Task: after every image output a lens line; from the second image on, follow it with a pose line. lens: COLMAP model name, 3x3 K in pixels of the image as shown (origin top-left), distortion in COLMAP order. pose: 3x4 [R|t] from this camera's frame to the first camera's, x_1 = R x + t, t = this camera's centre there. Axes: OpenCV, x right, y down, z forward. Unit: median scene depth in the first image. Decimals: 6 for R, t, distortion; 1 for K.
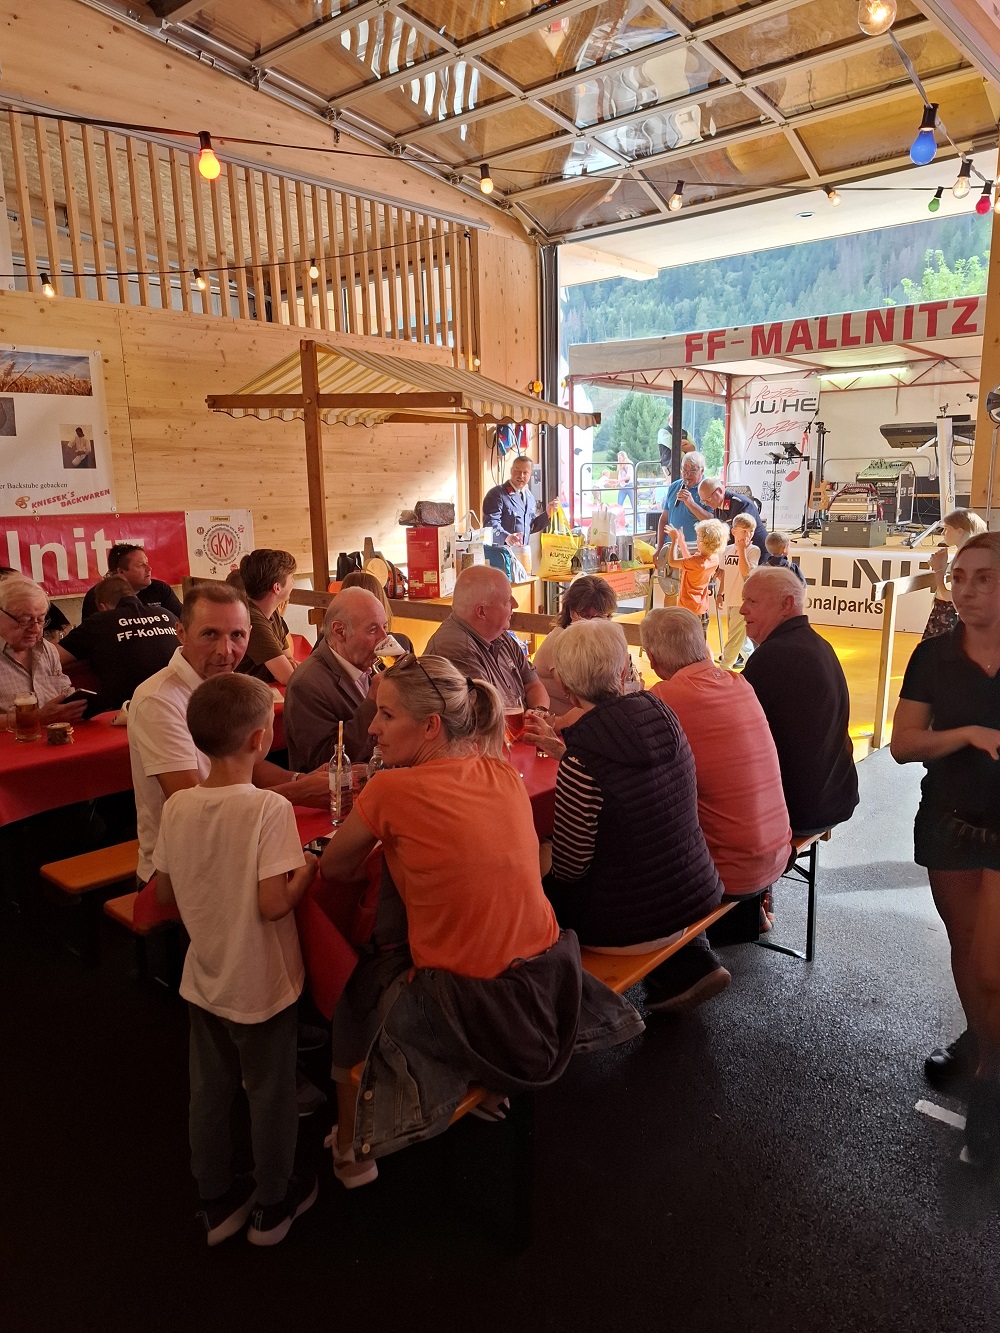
lens RADIAL K [[962.7, 0, 500.0], [0, 962.7, 666.5], [0, 0, 1]] dist [0.004282, -0.001585]
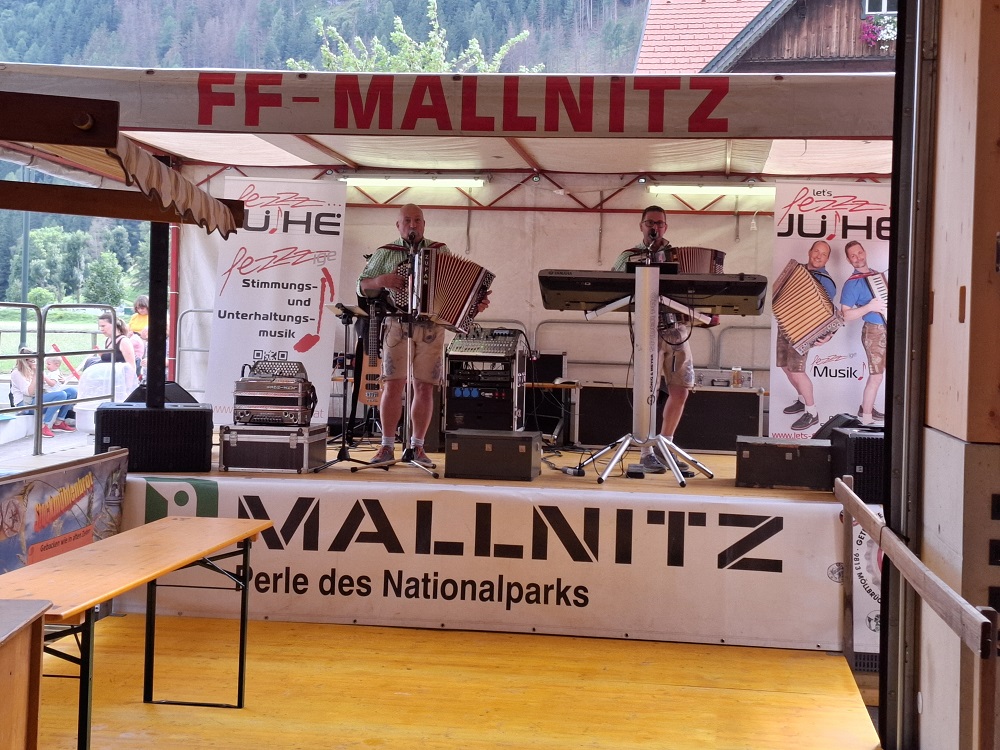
lens RADIAL K [[1468.4, 0, 498.7], [0, 1468.4, 308.4], [0, 0, 1]] dist [0.152628, -0.115027]
pose [[0.822223, 0.053343, 0.566660, -0.119832], [0.063429, 0.980809, -0.184364, -0.063428], [-0.565620, 0.187531, 0.803060, 0.295083]]
